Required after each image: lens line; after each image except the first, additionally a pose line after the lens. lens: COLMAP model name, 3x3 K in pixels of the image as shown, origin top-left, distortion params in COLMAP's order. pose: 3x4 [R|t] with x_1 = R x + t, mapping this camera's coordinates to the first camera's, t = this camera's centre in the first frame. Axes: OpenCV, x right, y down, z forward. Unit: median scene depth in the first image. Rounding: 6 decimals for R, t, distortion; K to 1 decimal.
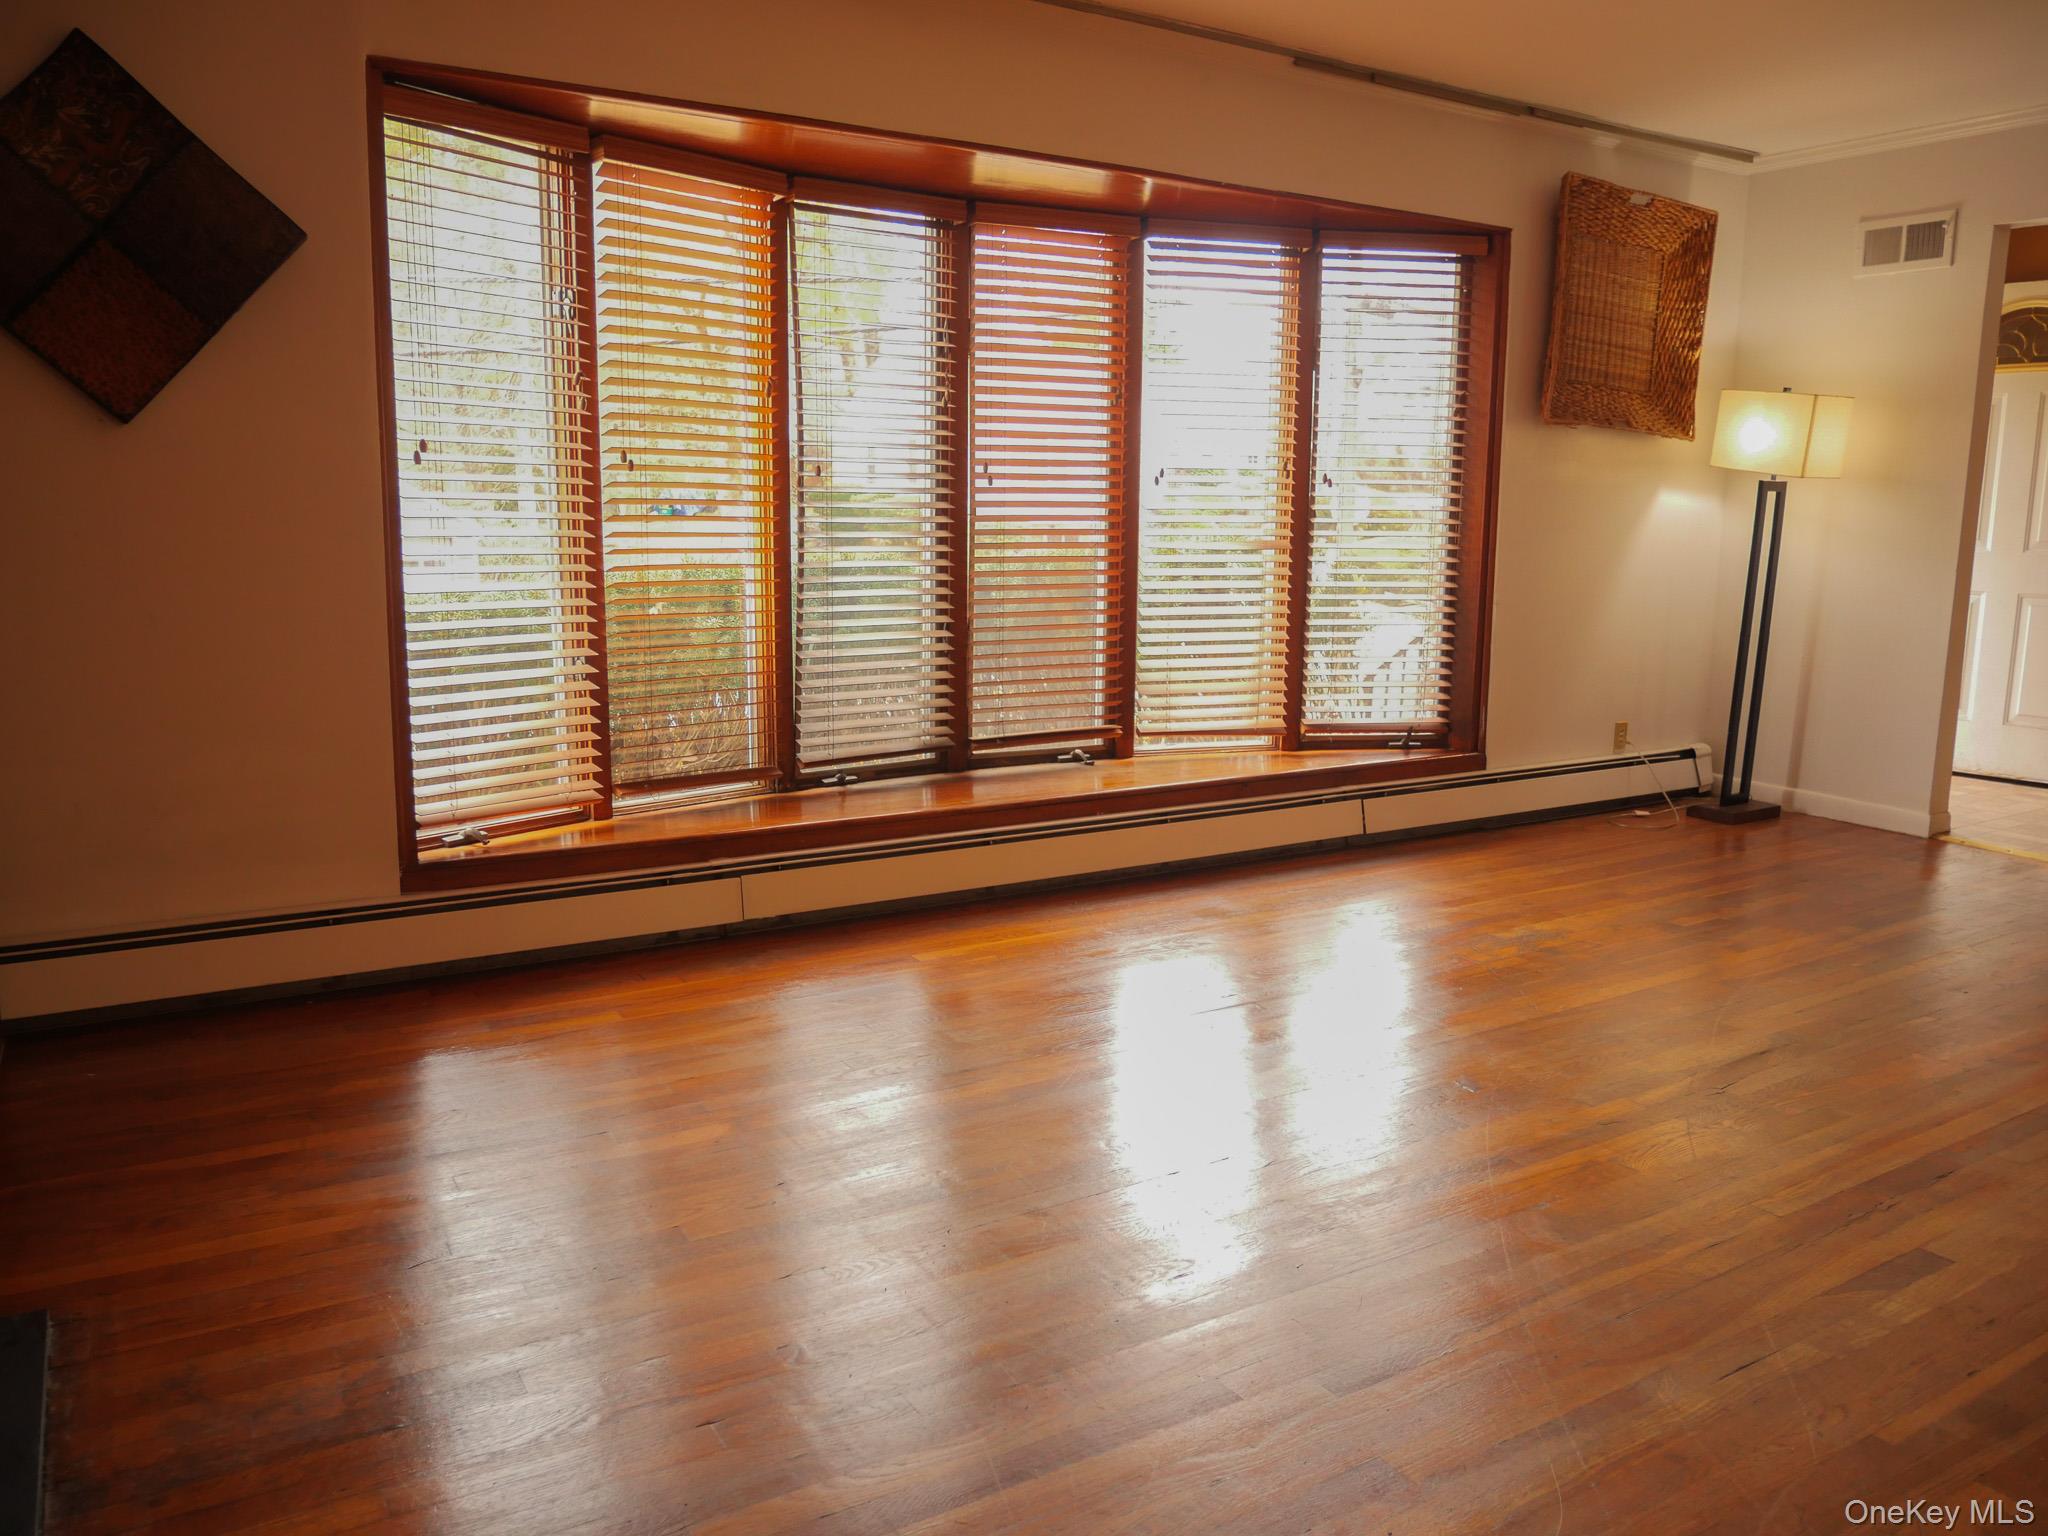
lens RADIAL K [[1515.6, 0, 1024.0], [0, 1515.6, 768.0], [0, 0, 1]] dist [-0.041506, 0.002708]
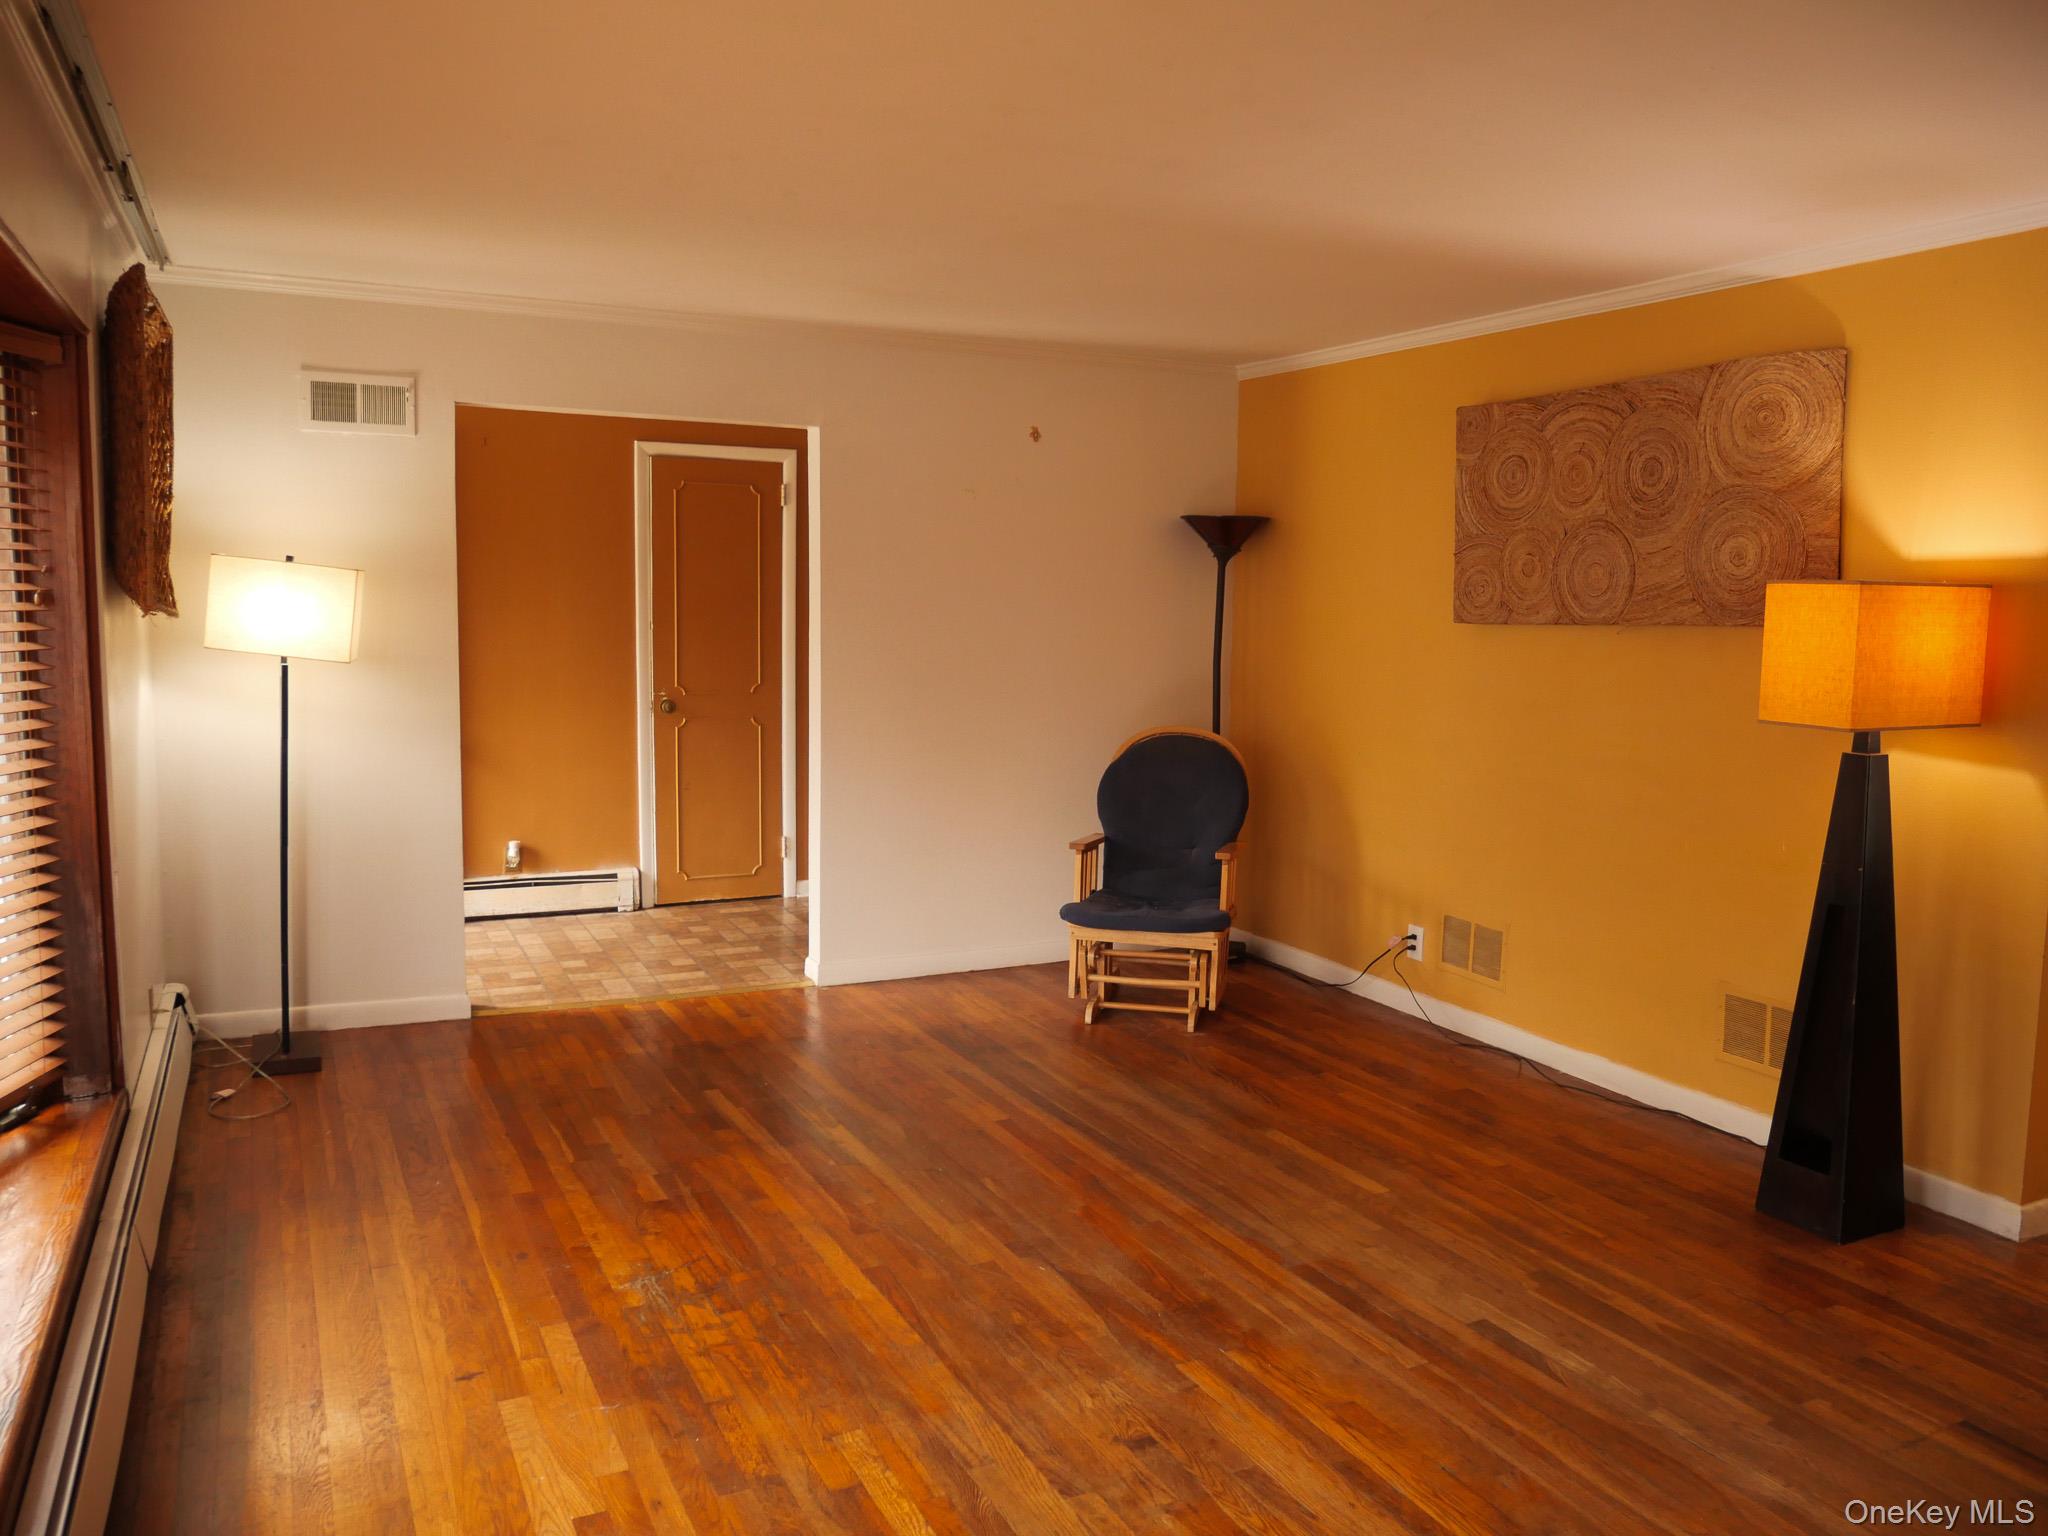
lens RADIAL K [[1515.6, 0, 1024.0], [0, 1515.6, 768.0], [0, 0, 1]] dist [-0.041506, 0.002708]
pose [[0.095525, -0.131614, 0.986688, -0.311617], [0.156360, 0.980900, 0.115704, -0.171841], [-0.983070, 0.143225, 0.114279, 0.515462]]
